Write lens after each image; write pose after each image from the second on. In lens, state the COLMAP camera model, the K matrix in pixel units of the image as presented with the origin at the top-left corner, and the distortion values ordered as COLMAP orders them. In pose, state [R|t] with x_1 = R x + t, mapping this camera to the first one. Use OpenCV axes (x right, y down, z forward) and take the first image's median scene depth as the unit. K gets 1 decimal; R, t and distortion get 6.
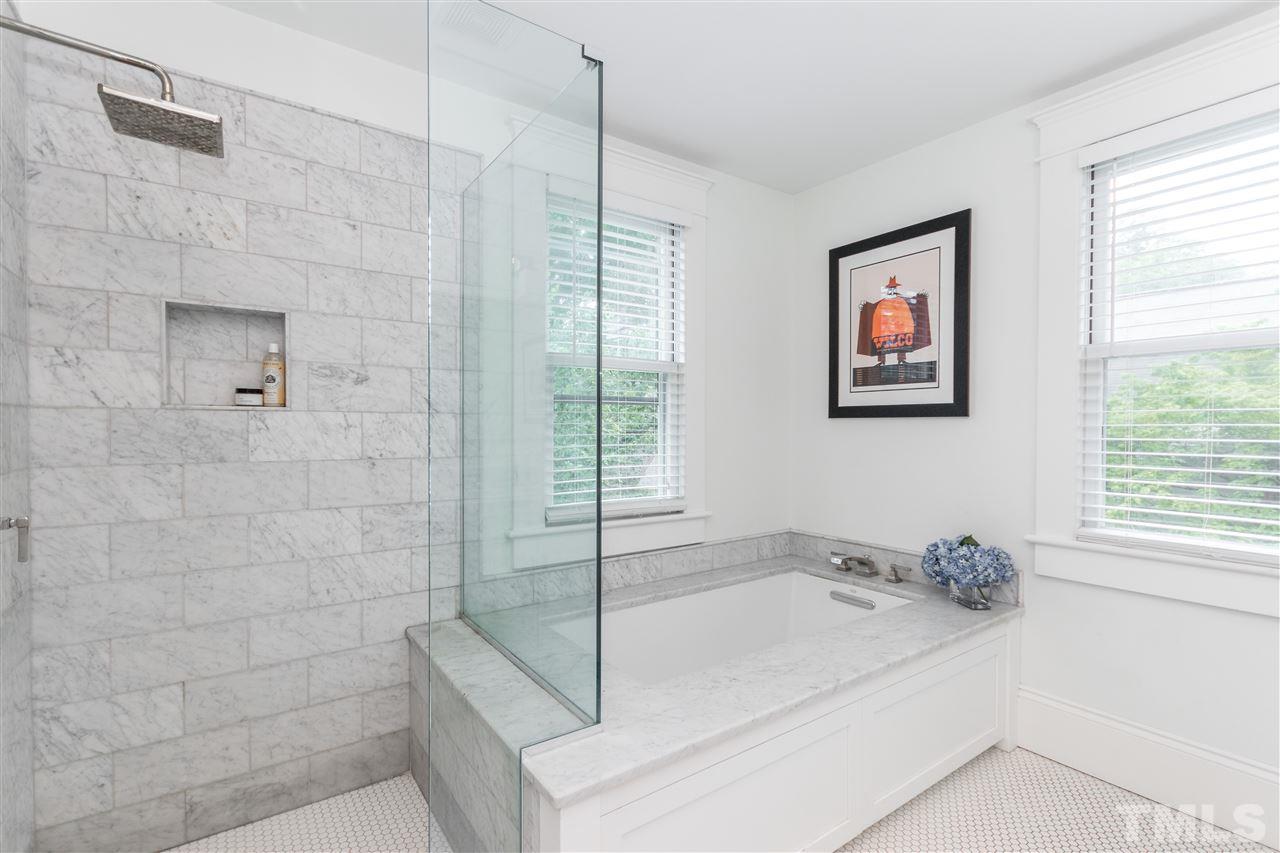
lens RADIAL K [[594.1, 0, 641.3], [0, 594.1, 429.9], [0, 0, 1]] dist [0.007248, -0.002742]
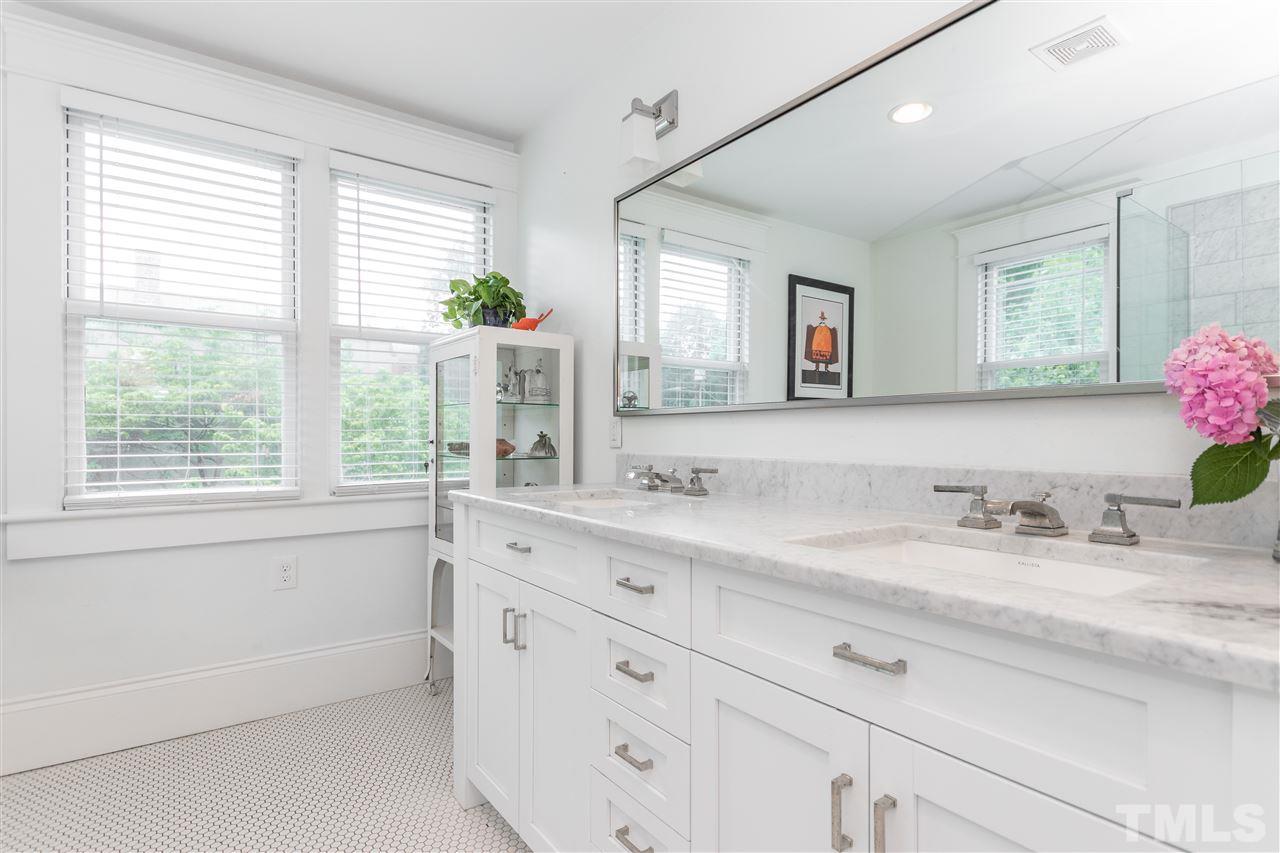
lens RADIAL K [[654.7, 0, 643.7], [0, 654.7, 432.2], [0, 0, 1]] dist [0.008629, -0.003461]
pose [[-0.009248, -0.001833, 0.999956, -0.241085], [0.011117, 0.999936, 0.001936, 0.061393], [-0.999895, 0.011135, -0.009227, 0.099819]]
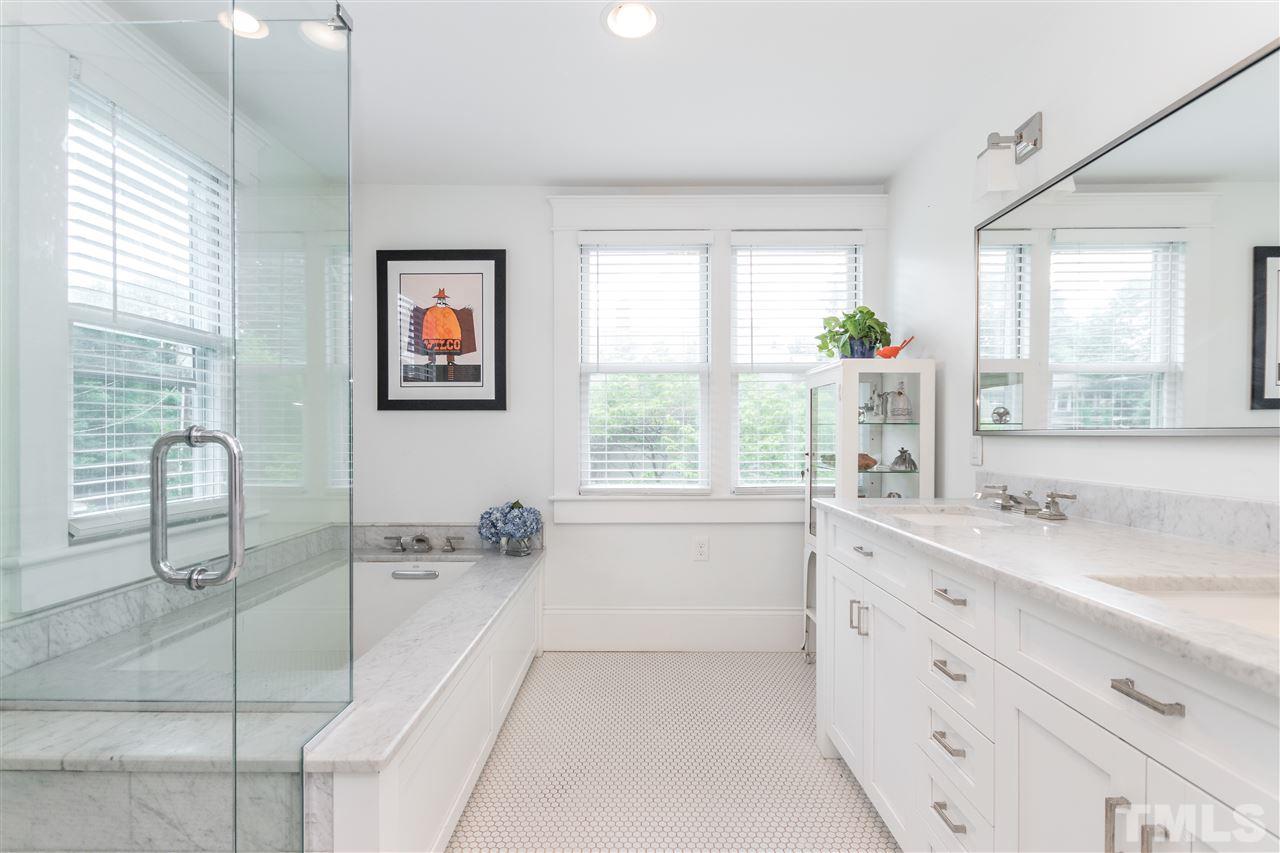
lens RADIAL K [[594.1, 0, 639.9], [0, 594.1, 430.0], [0, 0, 1]] dist [0.007248, -0.002742]
pose [[0.572005, 0.003661, 0.820242, -0.328851], [0.009250, 0.999898, -0.010913, 0.035563], [-0.820198, 0.013830, 0.571912, 0.028935]]
